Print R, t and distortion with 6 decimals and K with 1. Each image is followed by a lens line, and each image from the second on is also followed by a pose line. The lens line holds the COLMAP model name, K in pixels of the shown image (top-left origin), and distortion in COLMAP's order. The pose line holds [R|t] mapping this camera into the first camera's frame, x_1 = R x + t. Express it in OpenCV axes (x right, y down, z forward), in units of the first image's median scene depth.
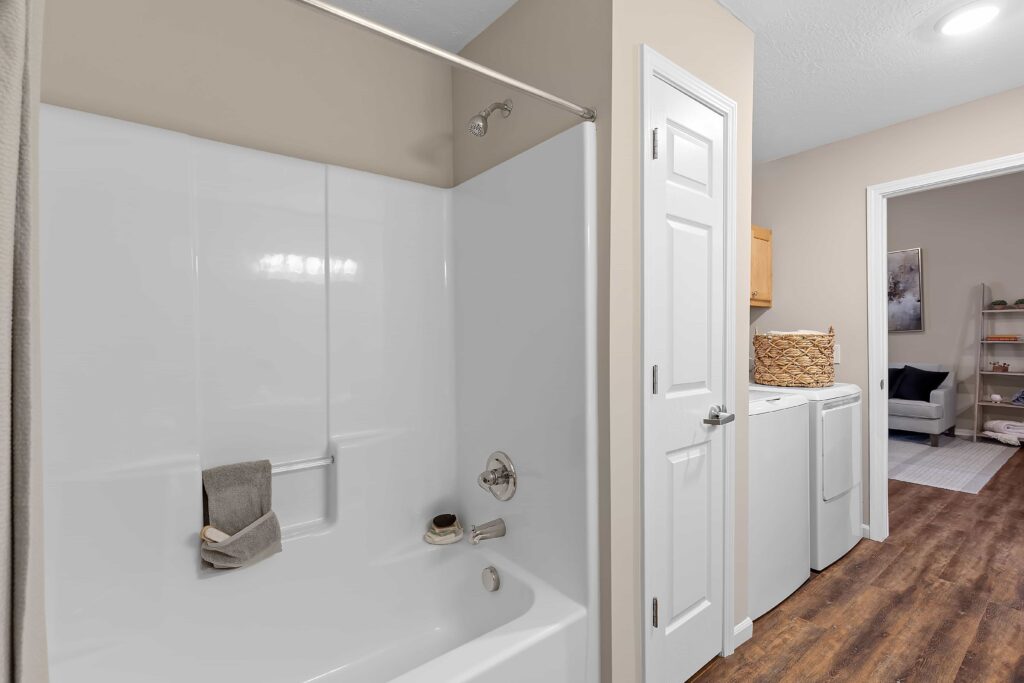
lens RADIAL K [[461.2, 0, 512.0], [0, 461.2, 341.5], [0, 0, 1]] dist [0.000614, 0.000155]
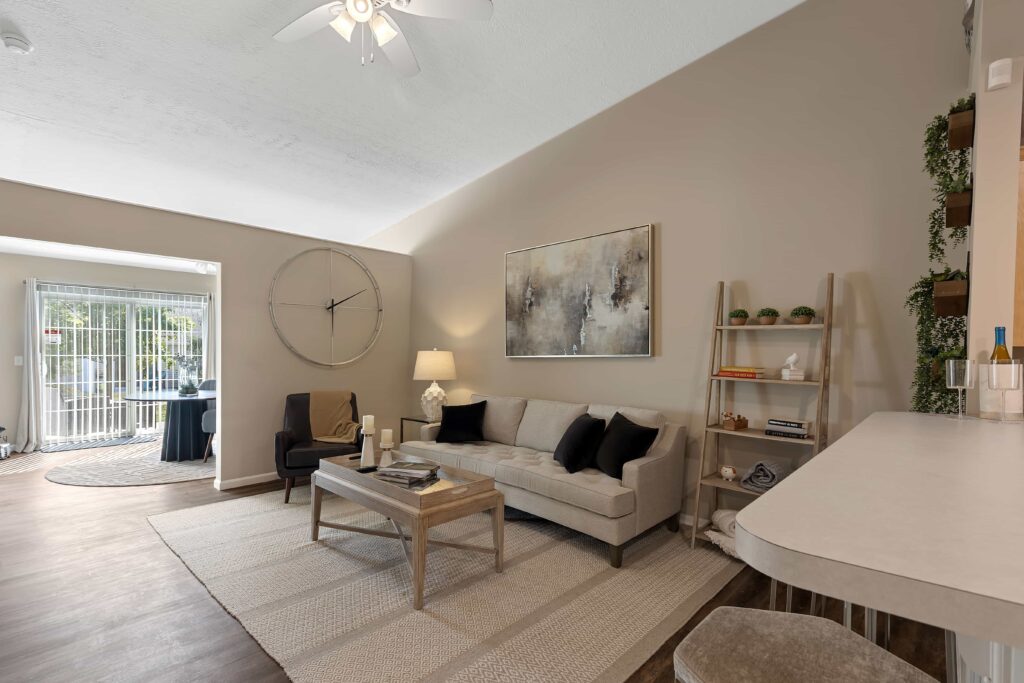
lens RADIAL K [[488.7, 0, 512.3], [0, 488.7, 355.2], [0, 0, 1]] dist [-0.000017, 0.000003]
pose [[0.987204, 0.011359, 0.159056, 0.612353], [-0.013779, 0.999805, 0.014122, -0.031987], [-0.158865, -0.016133, 0.987169, 0.384857]]
